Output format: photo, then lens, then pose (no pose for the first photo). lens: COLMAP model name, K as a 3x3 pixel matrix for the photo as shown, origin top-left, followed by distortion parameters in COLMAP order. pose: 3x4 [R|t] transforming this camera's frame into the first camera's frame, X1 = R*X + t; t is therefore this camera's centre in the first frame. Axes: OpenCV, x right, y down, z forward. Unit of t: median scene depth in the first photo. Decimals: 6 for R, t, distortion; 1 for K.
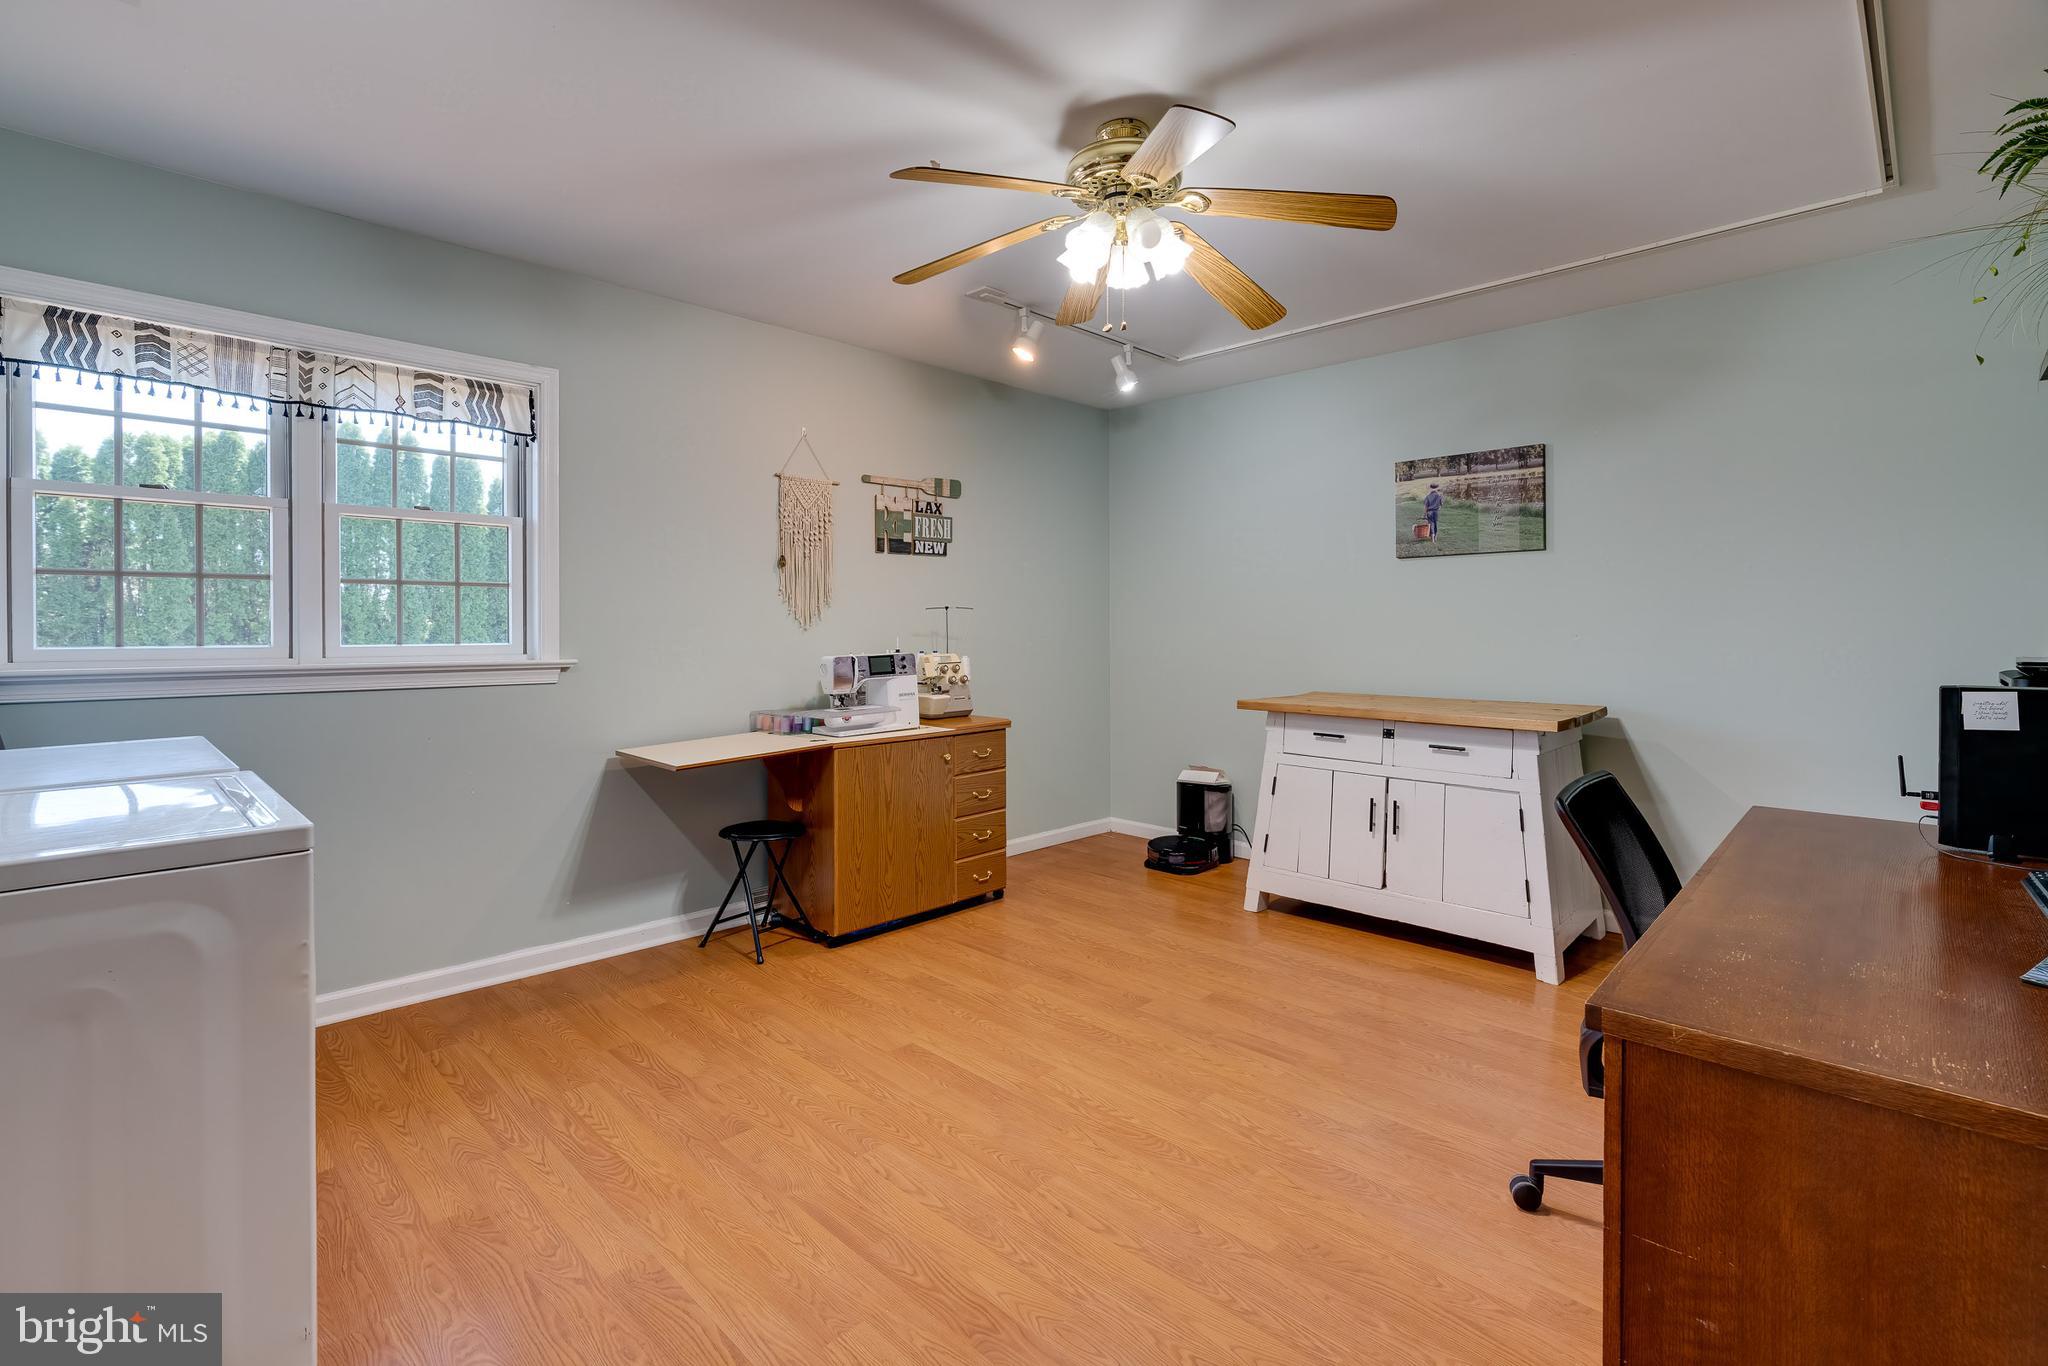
lens RADIAL K [[935.0, 0, 1015.0], [0, 935.0, 635.0], [0, 0, 1]] dist [-0.001721, -0.000196]
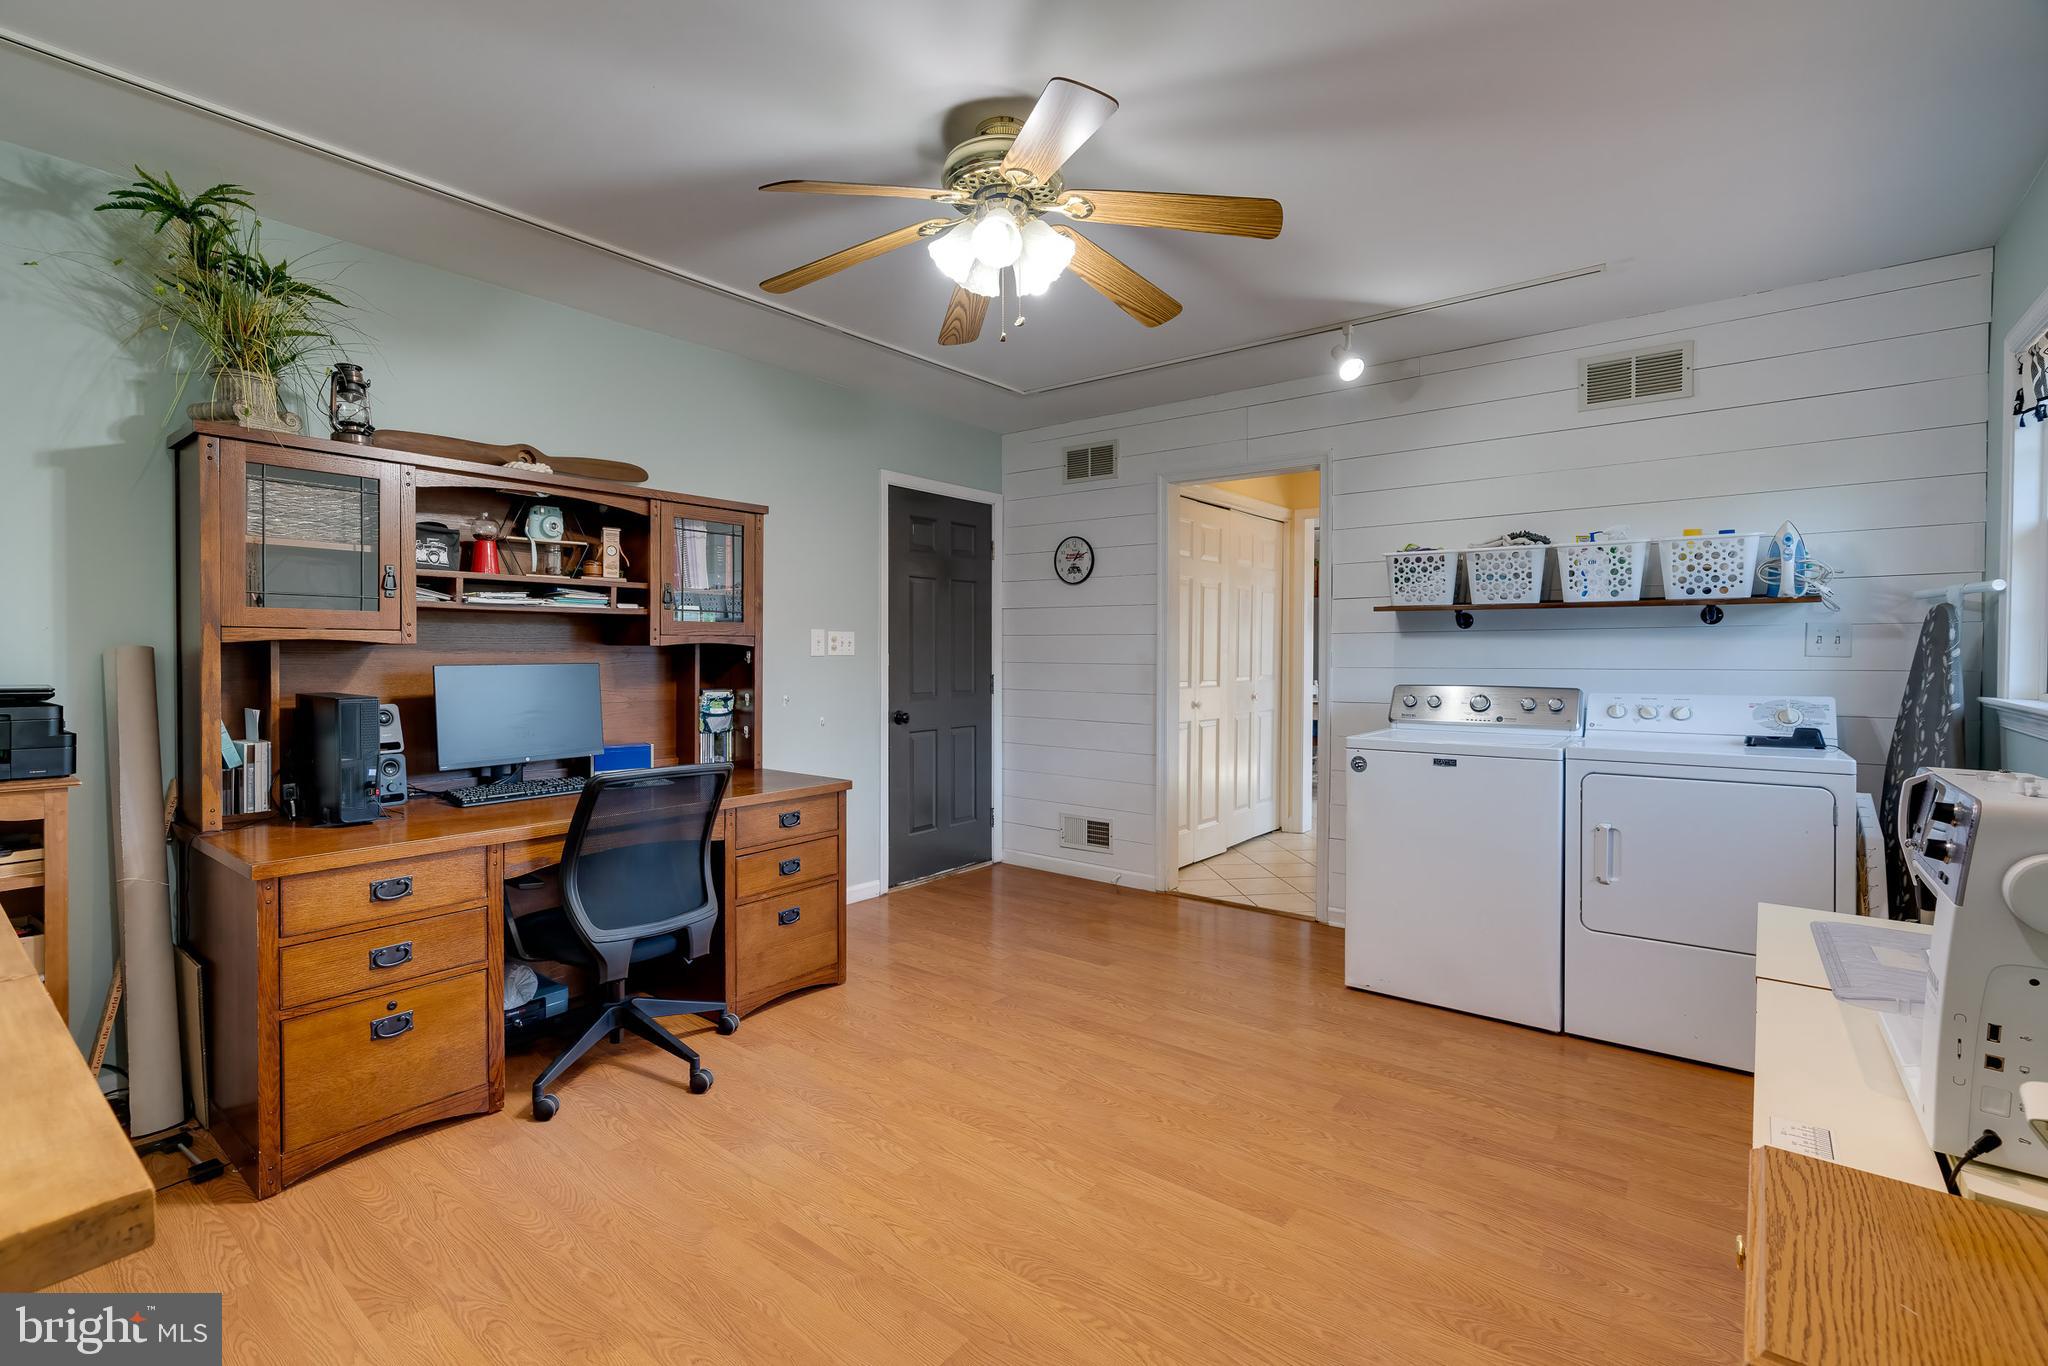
lens RADIAL K [[935.0, 0, 1015.0], [0, 935.0, 635.0], [0, 0, 1]] dist [-0.001721, -0.000196]
pose [[-0.994232, -0.007225, -0.107007, 0.203550], [-0.006179, 0.999930, -0.010103, -0.022387], [0.107072, -0.009384, -0.994207, 1.925664]]
